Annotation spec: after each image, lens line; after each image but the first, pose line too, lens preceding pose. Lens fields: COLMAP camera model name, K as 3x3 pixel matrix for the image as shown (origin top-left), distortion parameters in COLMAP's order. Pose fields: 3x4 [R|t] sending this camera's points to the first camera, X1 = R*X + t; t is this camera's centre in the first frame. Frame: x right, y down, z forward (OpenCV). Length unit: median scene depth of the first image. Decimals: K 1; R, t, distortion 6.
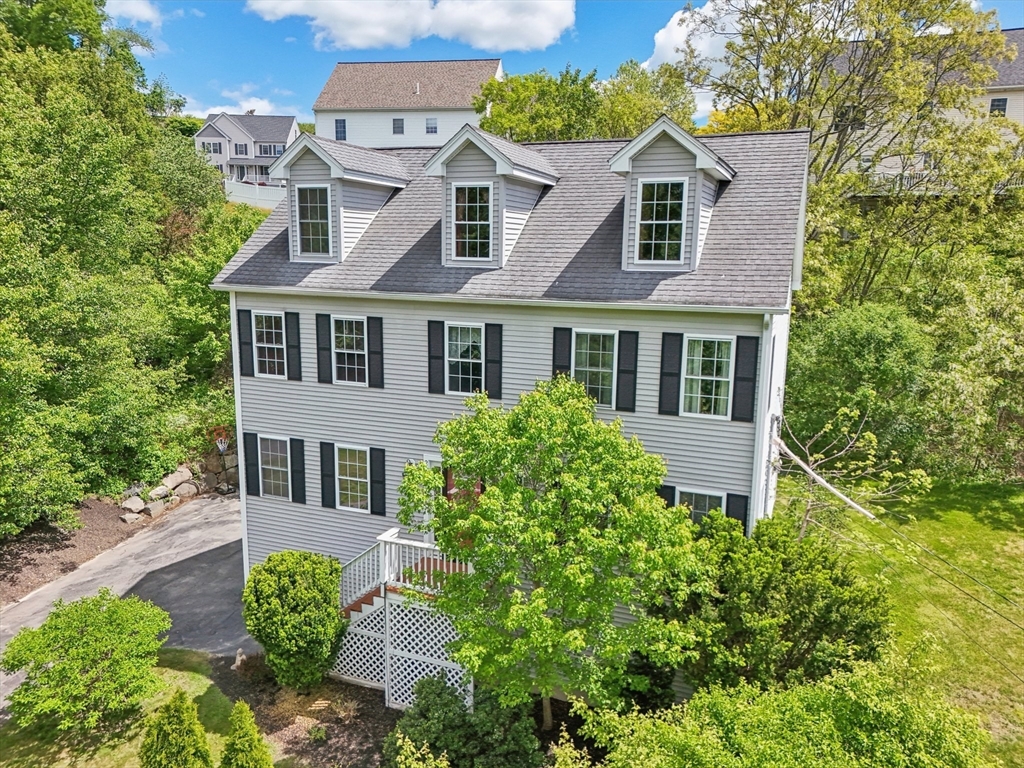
lens RADIAL K [[747.9, 0, 526.5], [0, 747.9, 381.0], [0, 0, 1]] dist [0.065419, -0.074686]
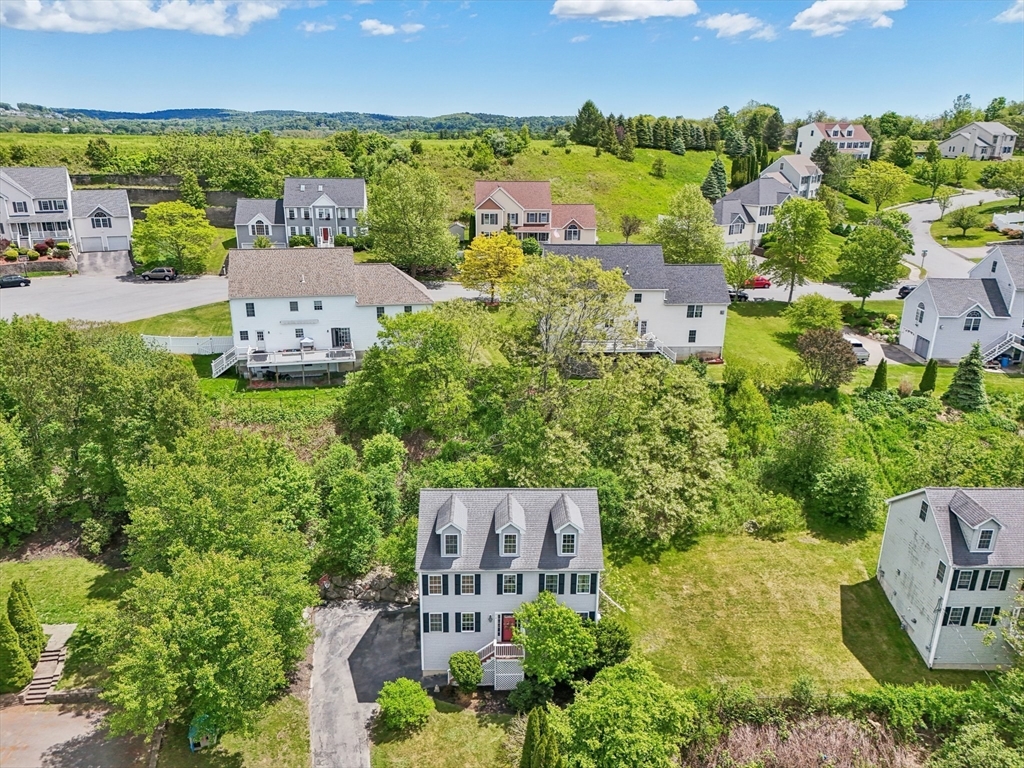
lens RADIAL K [[747.9, 0, 526.5], [0, 747.9, 381.0], [0, 0, 1]] dist [0.065419, -0.074686]
pose [[0.914065, -0.129541, 0.384323, -1.096367], [0.061789, 0.981036, 0.183714, -1.412371], [-0.400833, -0.144180, 0.904735, -1.745632]]
